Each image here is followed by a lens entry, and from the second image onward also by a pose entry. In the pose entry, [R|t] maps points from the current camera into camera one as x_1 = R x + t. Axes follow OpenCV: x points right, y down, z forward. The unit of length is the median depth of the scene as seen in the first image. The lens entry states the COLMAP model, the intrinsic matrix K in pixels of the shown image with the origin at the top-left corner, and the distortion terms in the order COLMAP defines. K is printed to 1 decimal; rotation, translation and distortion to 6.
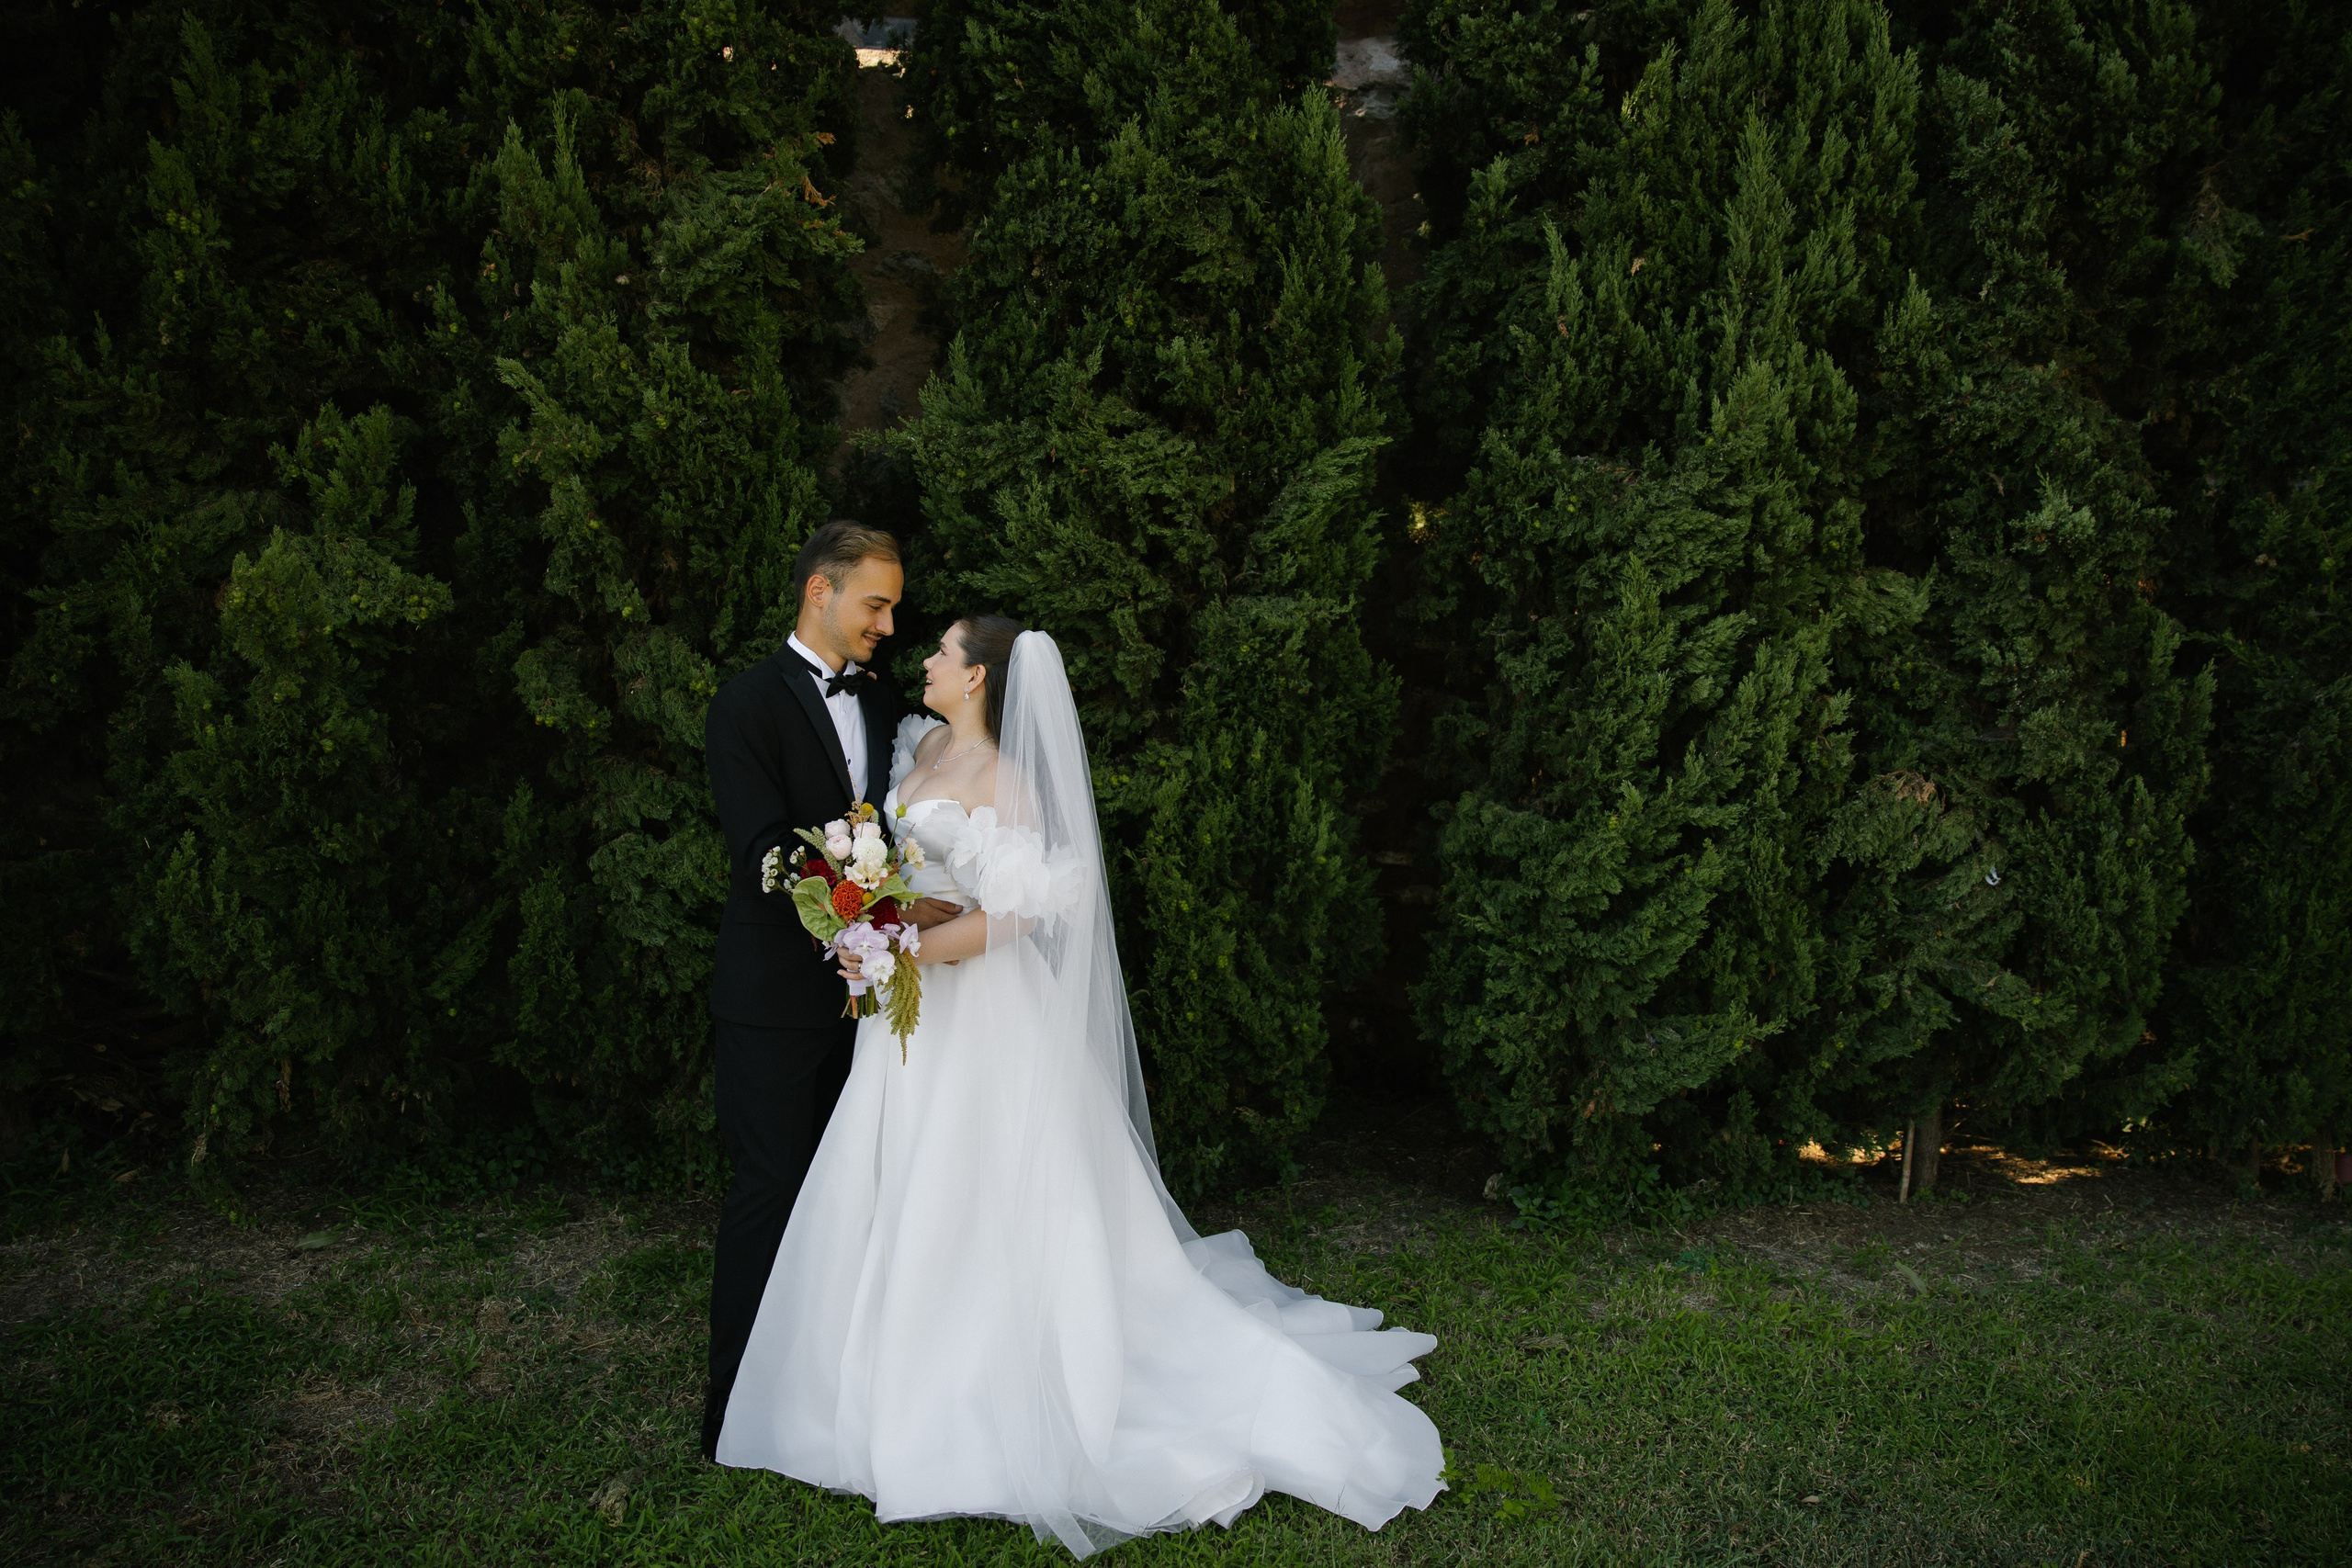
lens RADIAL K [[1745.1, 0, 1194.7], [0, 1745.1, 797.5], [0, 0, 1]] dist [-0.114565, 0.075855]
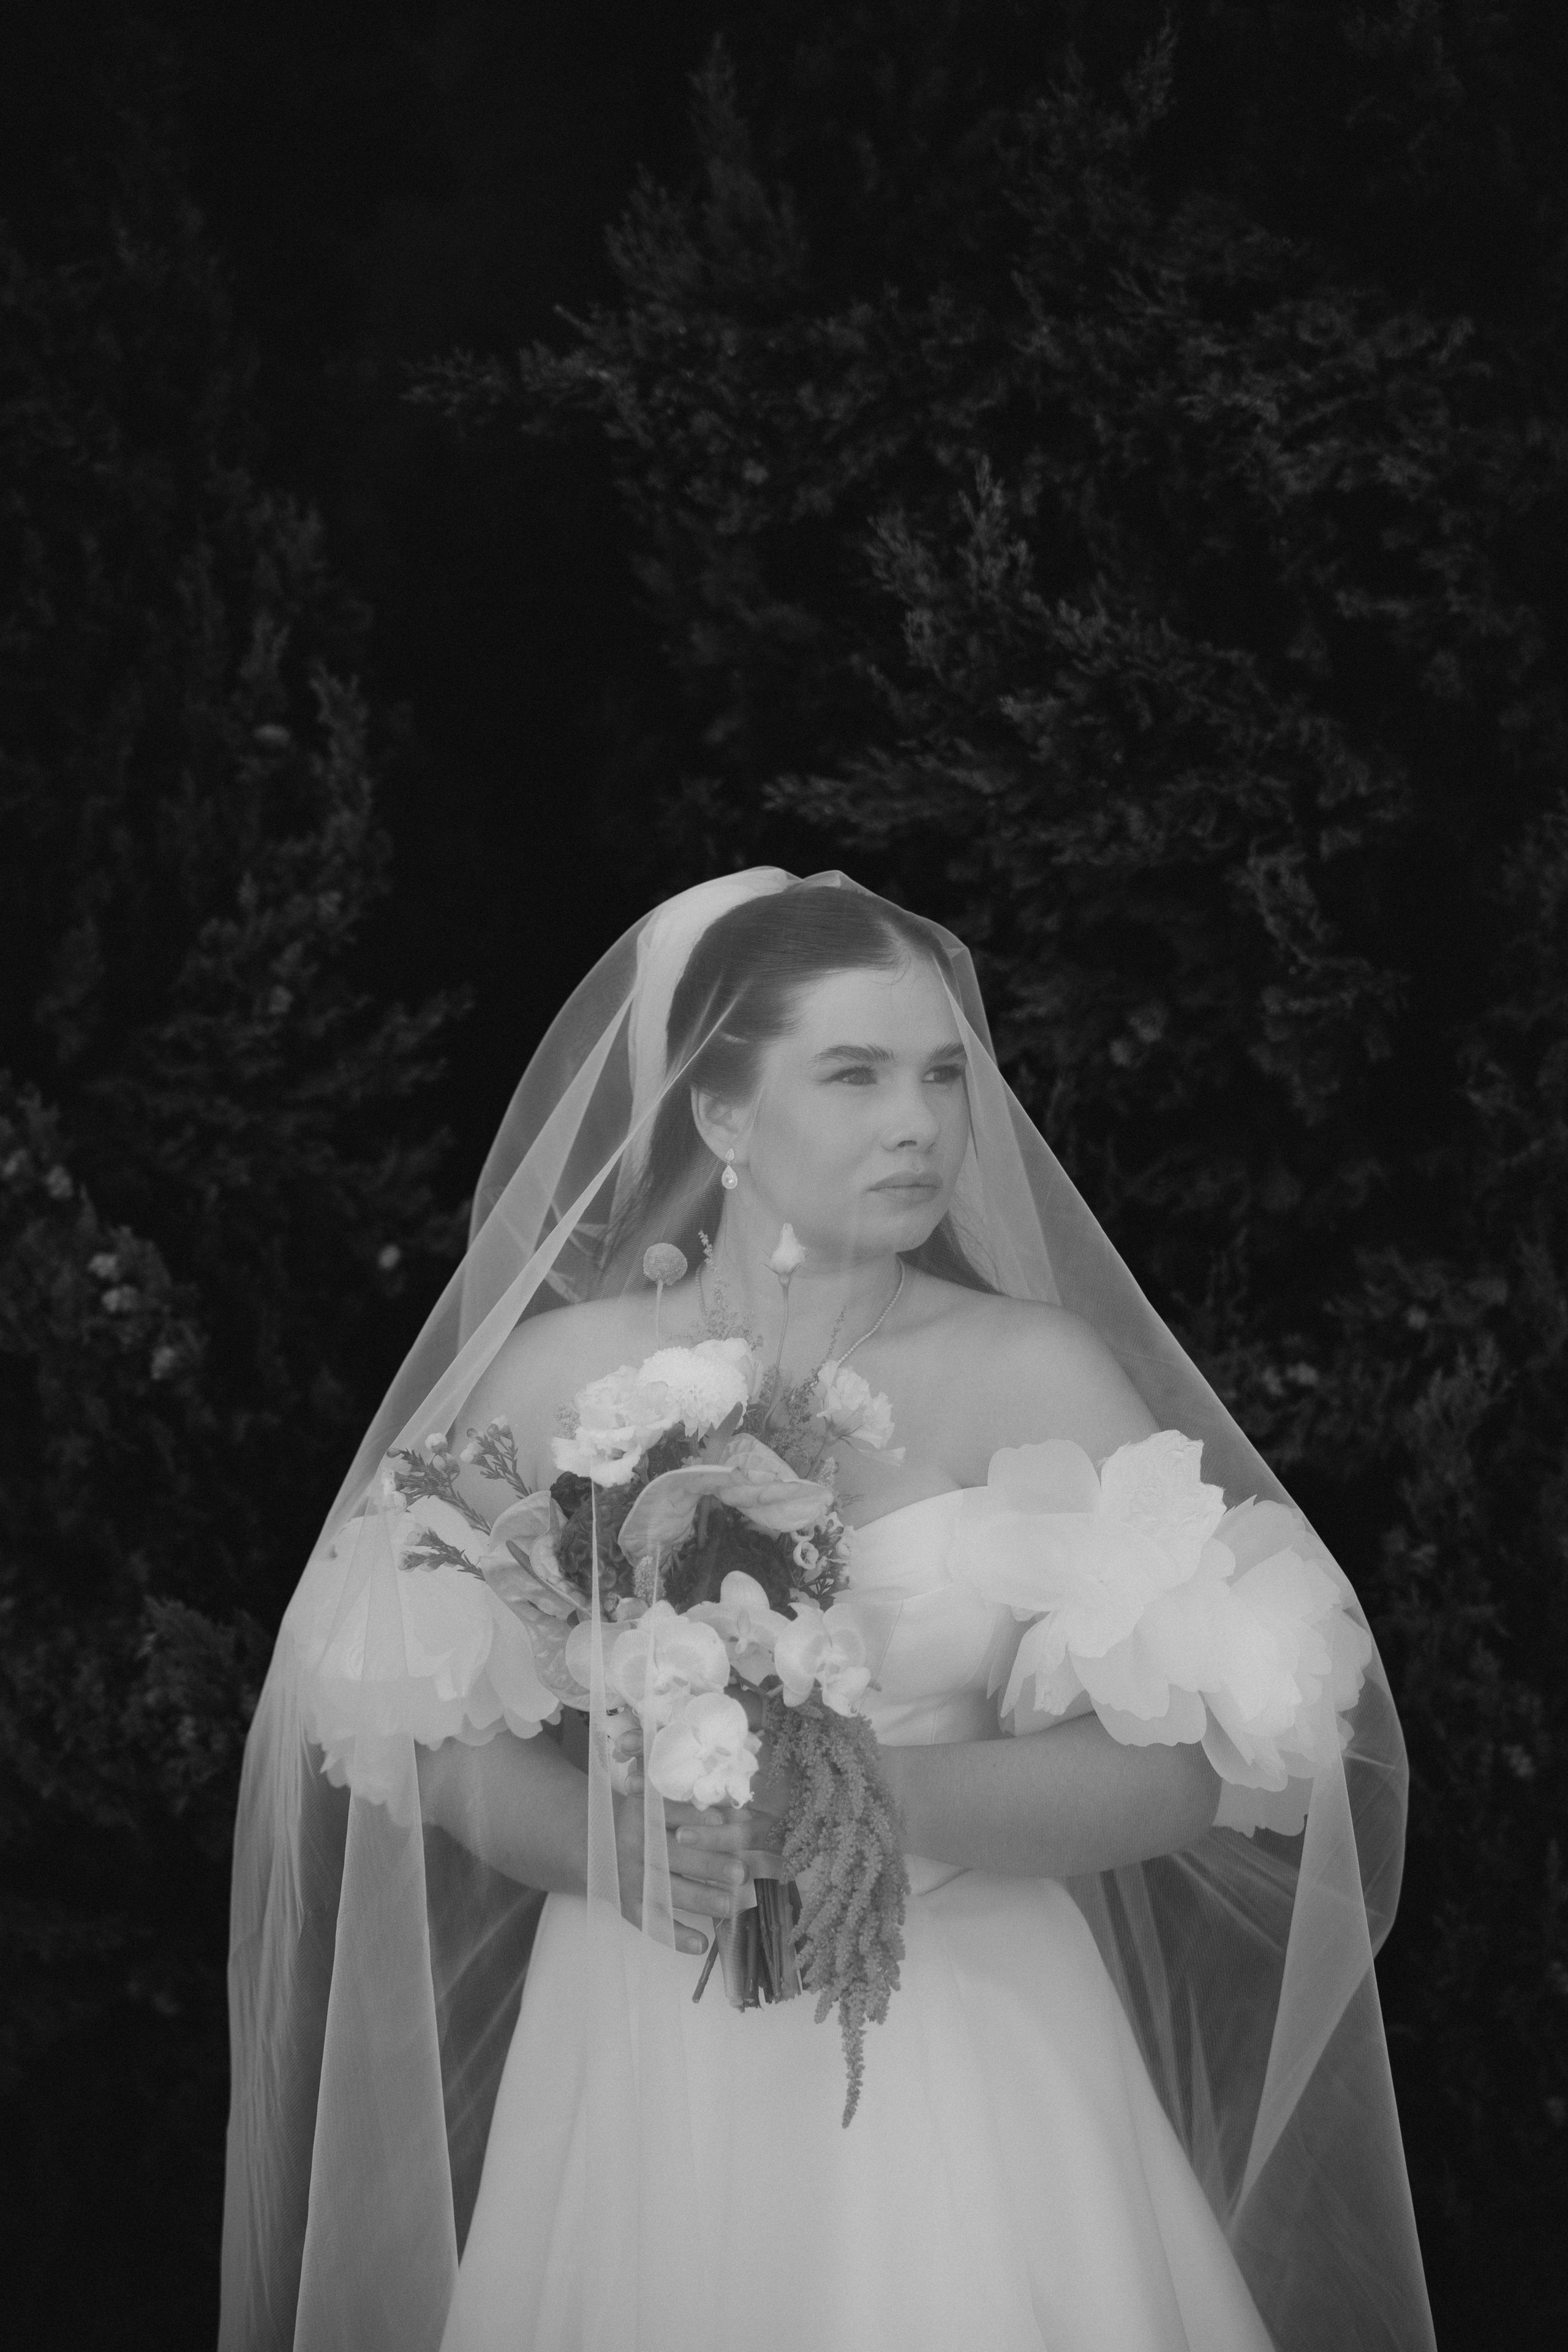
lens RADIAL K [[4159.3, 0, 788.8], [0, 4159.3, 1174.9], [0, 0, 1]] dist [0.247118, 0.000000]
pose [[0.990780, -0.058157, -0.122366, -0.038614], [0.053364, 0.997687, -0.042097, -0.020607], [0.124532, 0.035179, 0.991592, 0.217435]]
